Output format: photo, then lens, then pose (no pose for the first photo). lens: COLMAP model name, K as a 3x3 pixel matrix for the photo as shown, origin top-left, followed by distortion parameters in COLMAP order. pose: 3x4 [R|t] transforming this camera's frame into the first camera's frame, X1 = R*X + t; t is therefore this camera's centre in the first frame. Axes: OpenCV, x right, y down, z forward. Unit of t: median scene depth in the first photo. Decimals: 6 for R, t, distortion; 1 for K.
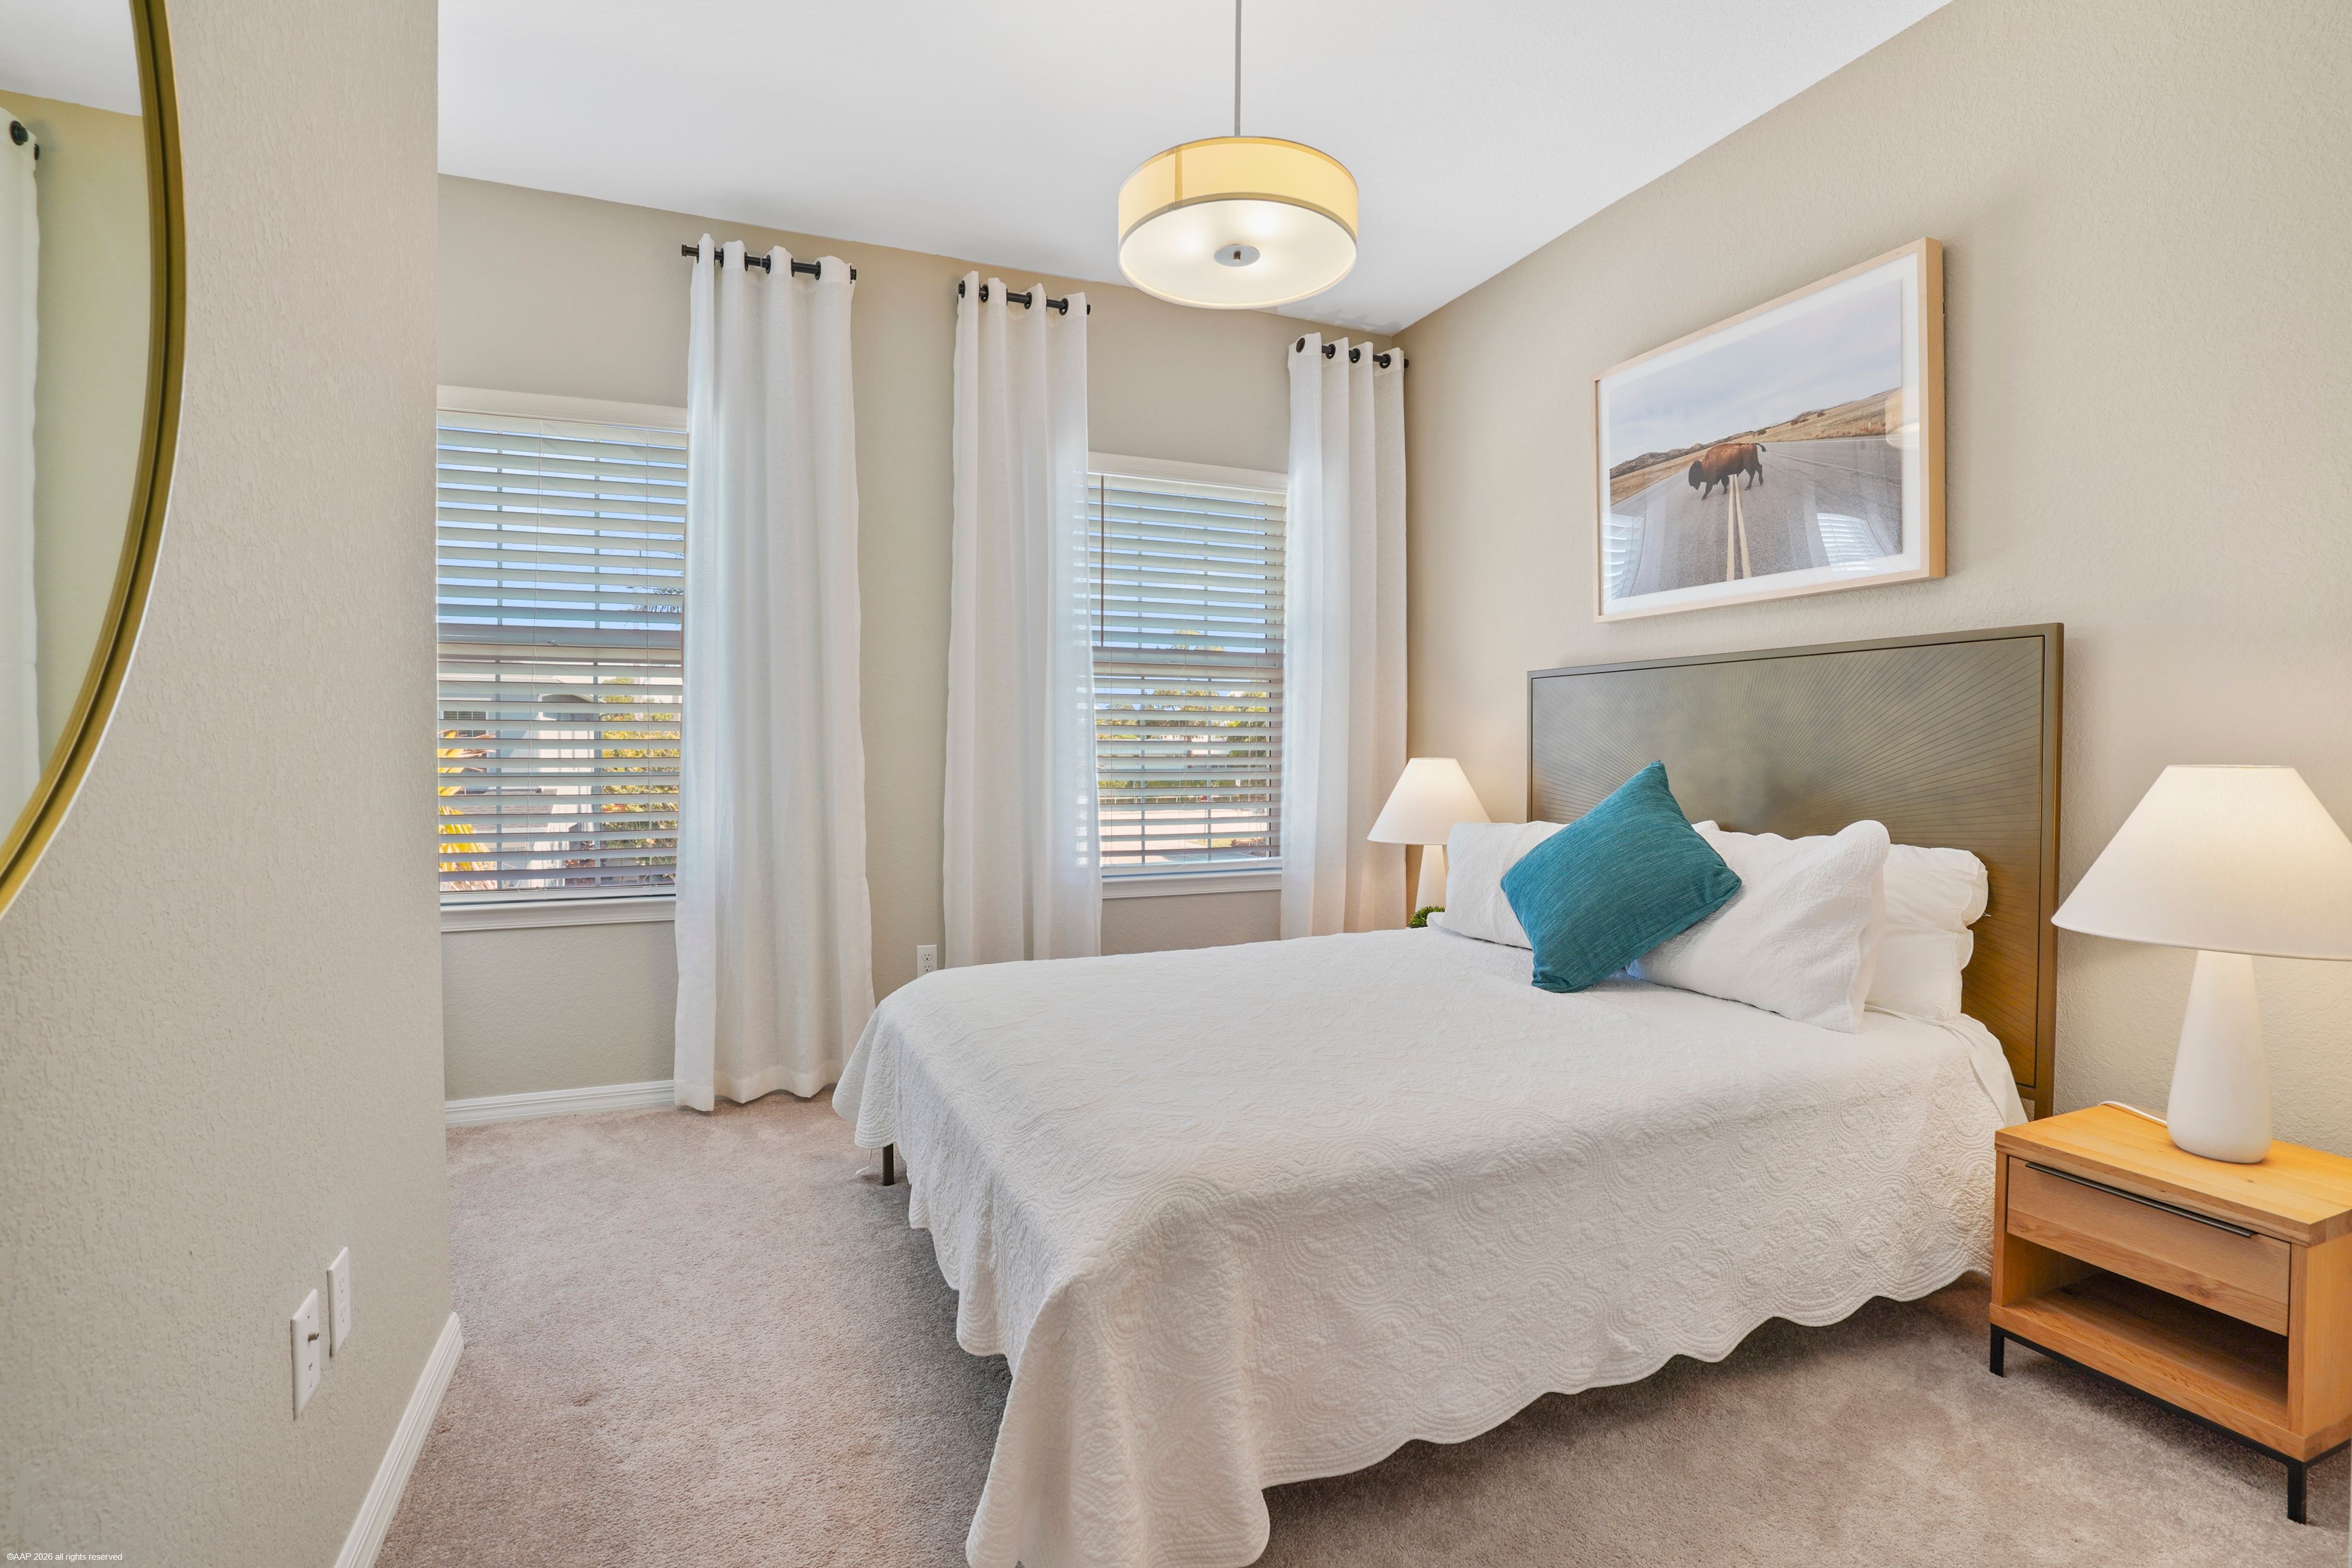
lens RADIAL K [[1087.2, 0, 1167.3], [0, 1087.2, 771.6], [0, 0, 1]] dist [-0.065501, 0.025084]
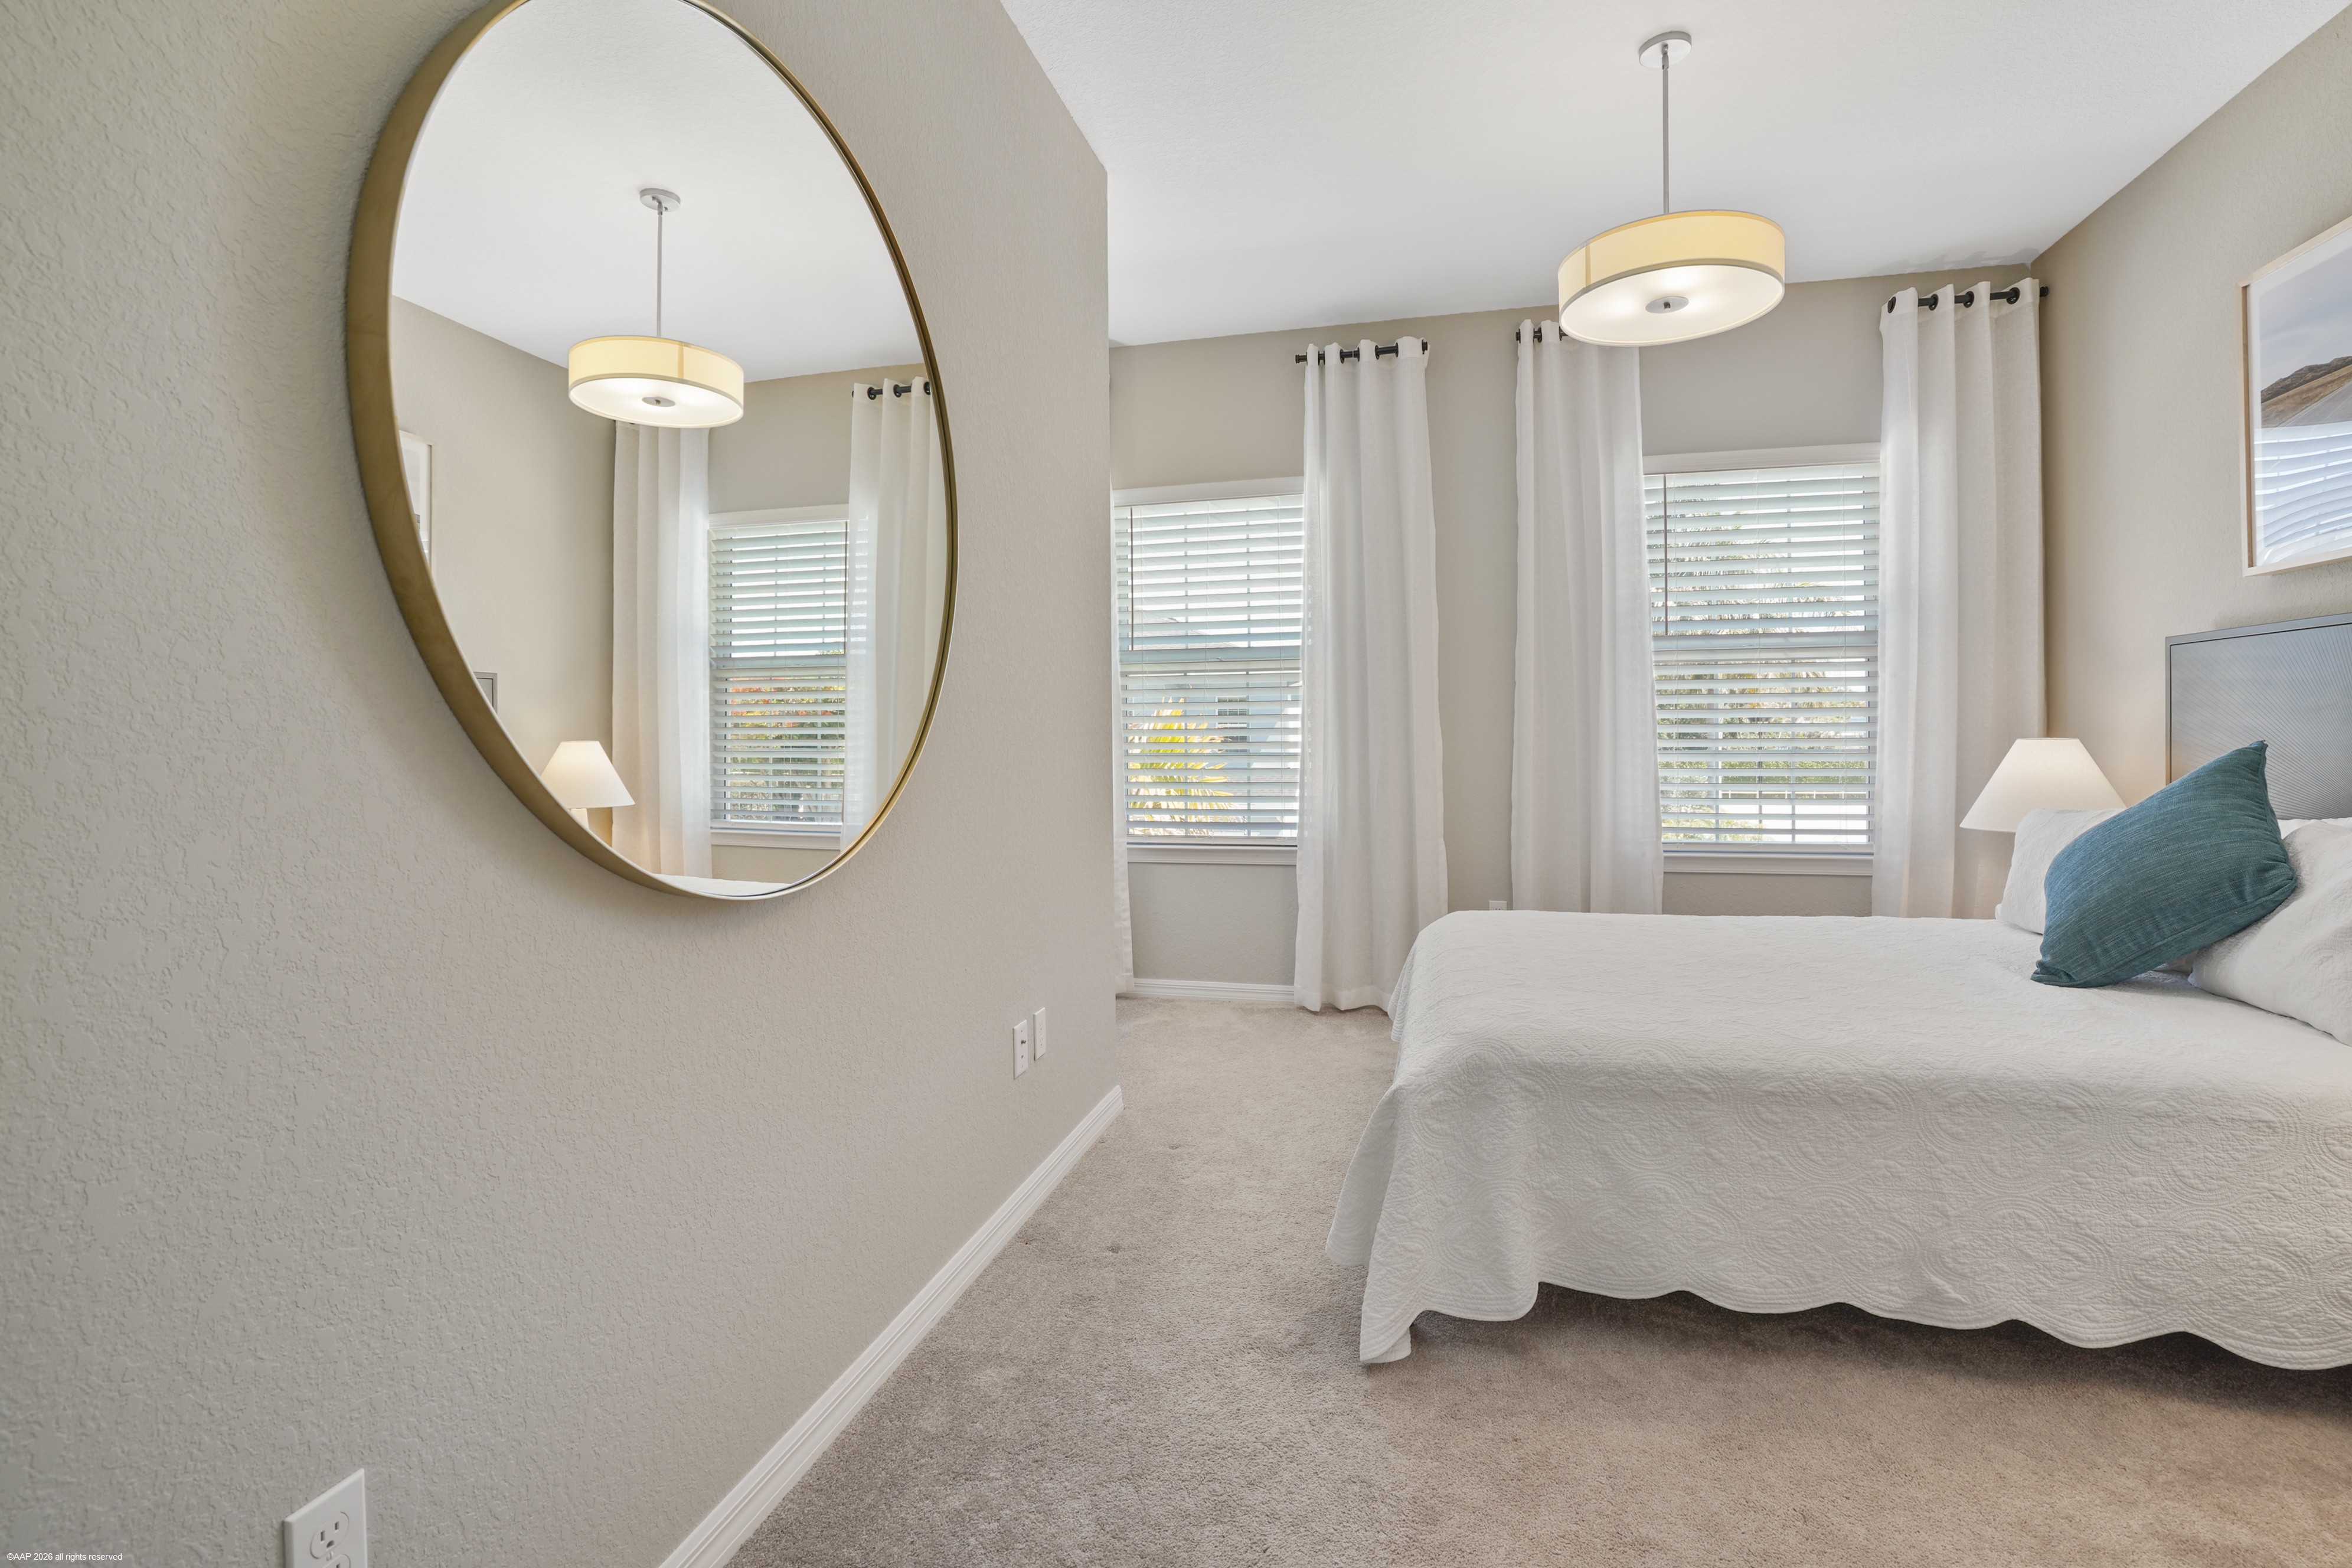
lens RADIAL K [[1096.2, 0, 1166.5], [0, 1096.2, 756.1], [0, 0, 1]] dist [-0.057742, 0.022041]
pose [[0.790974, 0.002874, -0.611843, 0.279982], [-0.001845, 0.999996, 0.002312, 0.001770], [0.611847, -0.000700, 0.790976, -0.196145]]
